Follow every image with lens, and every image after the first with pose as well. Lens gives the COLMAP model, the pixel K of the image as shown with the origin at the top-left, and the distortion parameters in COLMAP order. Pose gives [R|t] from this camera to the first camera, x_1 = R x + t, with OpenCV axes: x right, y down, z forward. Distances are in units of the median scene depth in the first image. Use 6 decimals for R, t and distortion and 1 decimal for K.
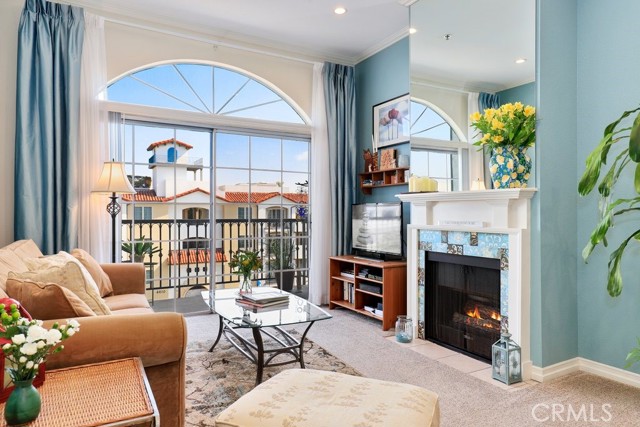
lens RADIAL K [[424.6, 0, 318.3], [0, 424.6, 216.0], [0, 0, 1]] dist [0.002914, 0.001263]
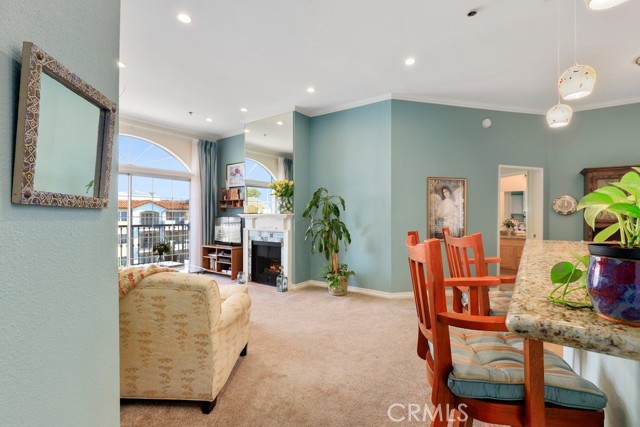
lens RADIAL K [[307.9, 0, 322.9], [0, 307.9, 212.9], [0, 0, 1]] dist [-0.012415, 0.004399]
pose [[0.908406, 0.003935, 0.418070, -0.071855], [0.001870, 0.999907, -0.013476, -0.036003], [-0.418084, 0.013023, 0.908315, -0.565365]]
